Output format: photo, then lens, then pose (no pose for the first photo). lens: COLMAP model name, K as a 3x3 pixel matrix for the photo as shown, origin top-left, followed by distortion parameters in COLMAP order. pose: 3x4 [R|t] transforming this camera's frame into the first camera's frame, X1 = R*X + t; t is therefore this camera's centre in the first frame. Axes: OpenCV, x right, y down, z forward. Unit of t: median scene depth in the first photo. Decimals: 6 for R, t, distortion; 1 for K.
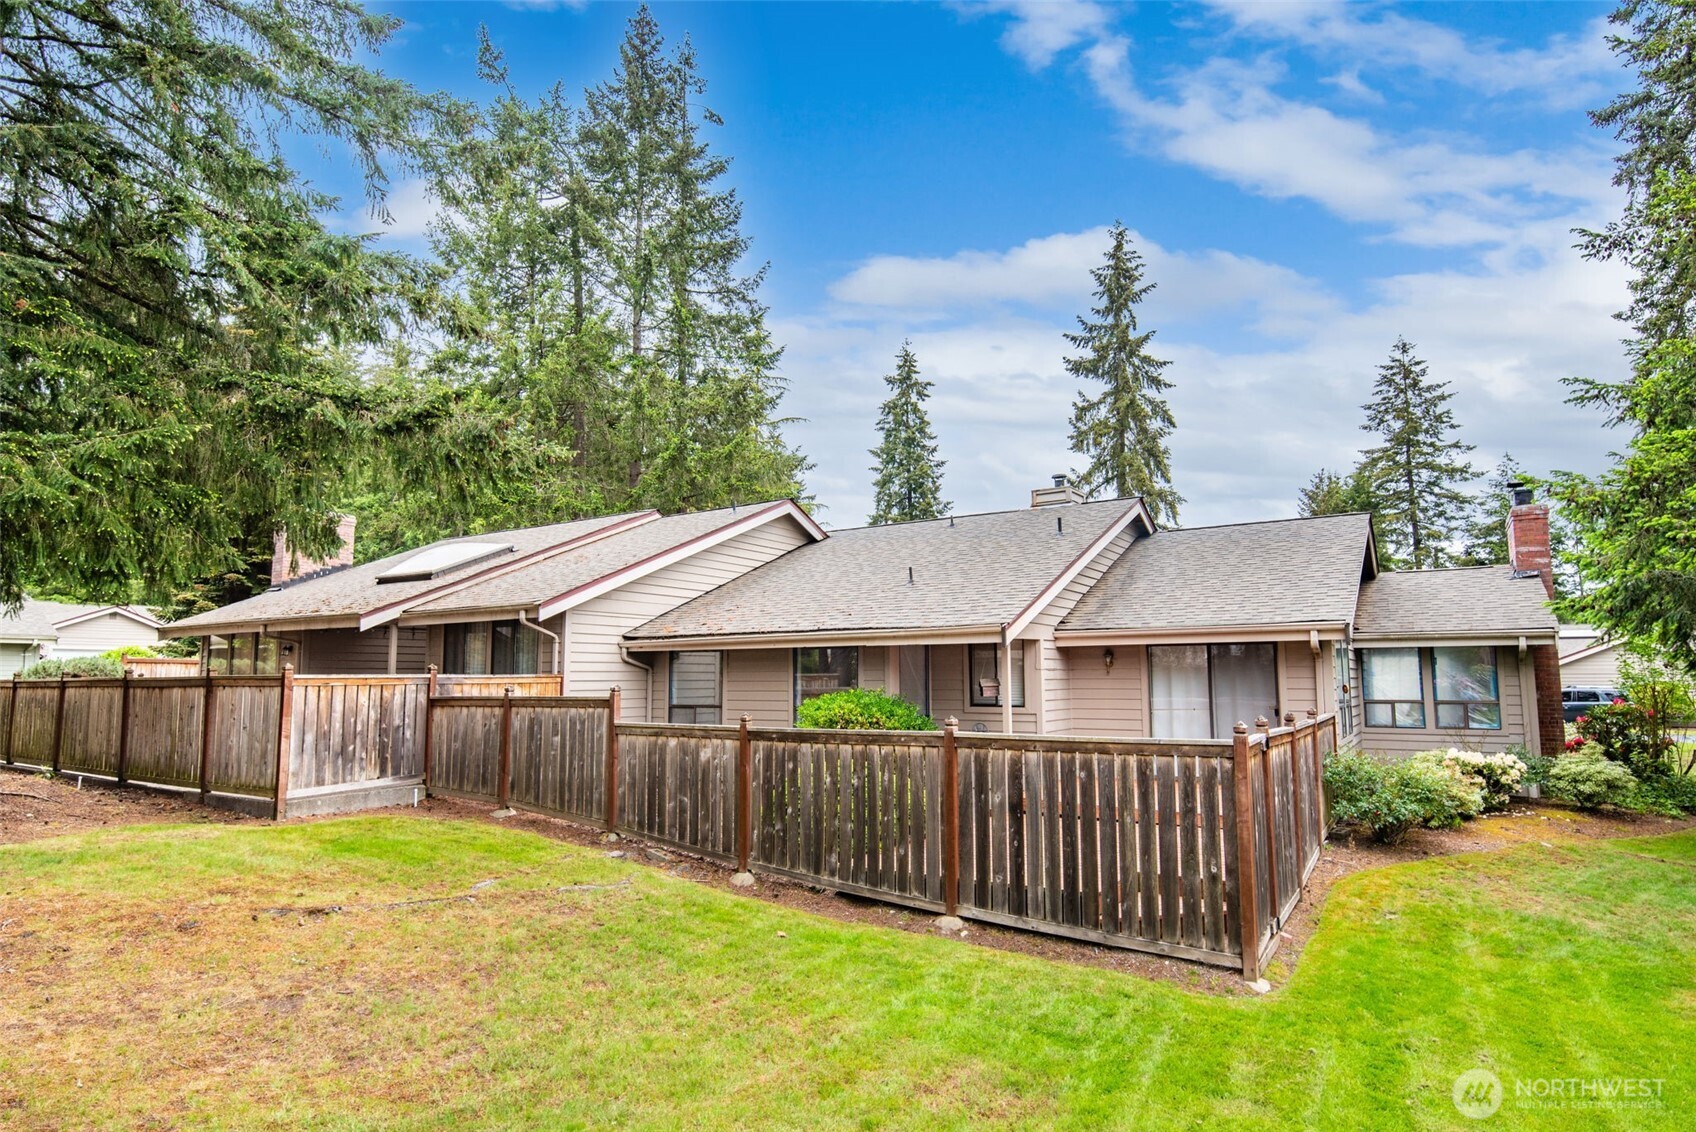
lens RADIAL K [[846.4, 0, 857.6], [0, 846.4, 574.9], [0, 0, 1]] dist [0.001110, -0.001670]
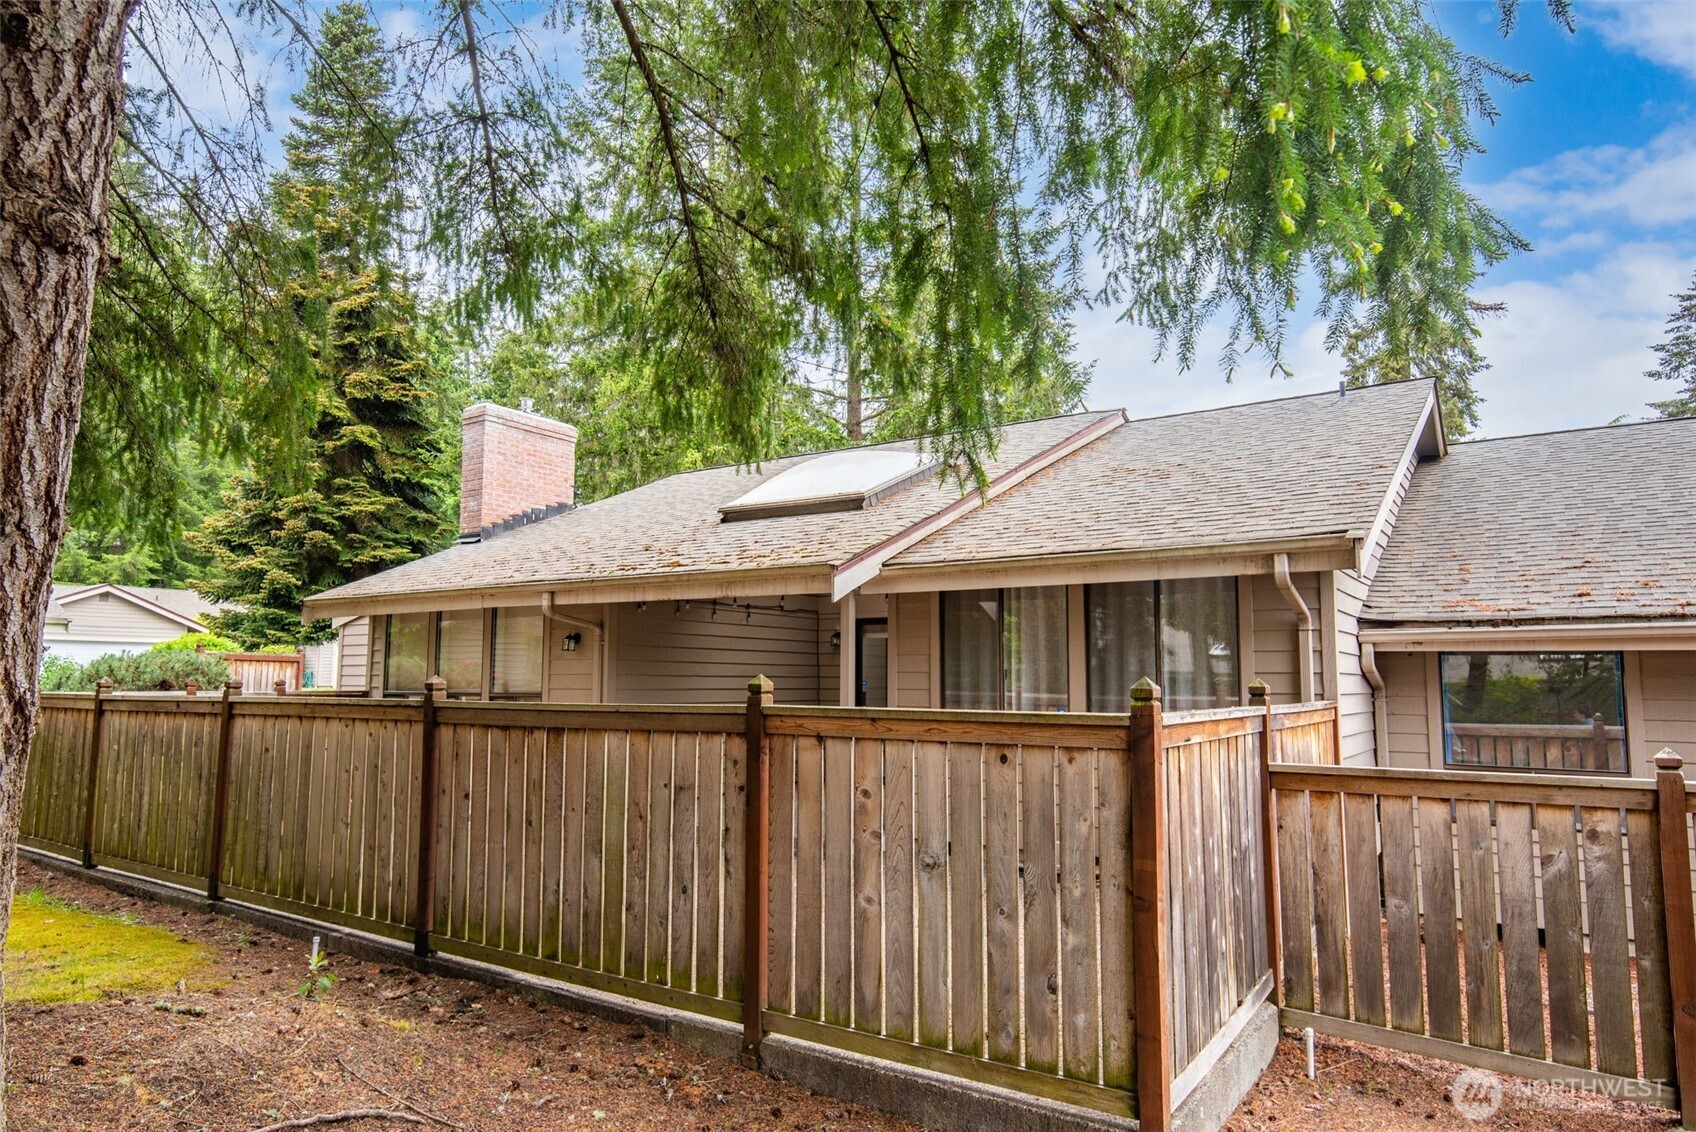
lens RADIAL K [[961.1, 0, 848.0], [0, 961.1, 566.0], [0, 0, 1]] dist [0.016243, 0.000316]
pose [[0.999303, 0.009288, -0.036157, -0.535679], [-0.009311, 0.999957, -0.000474, 0.044650], [0.036151, 0.000810, 0.999346, 0.445363]]
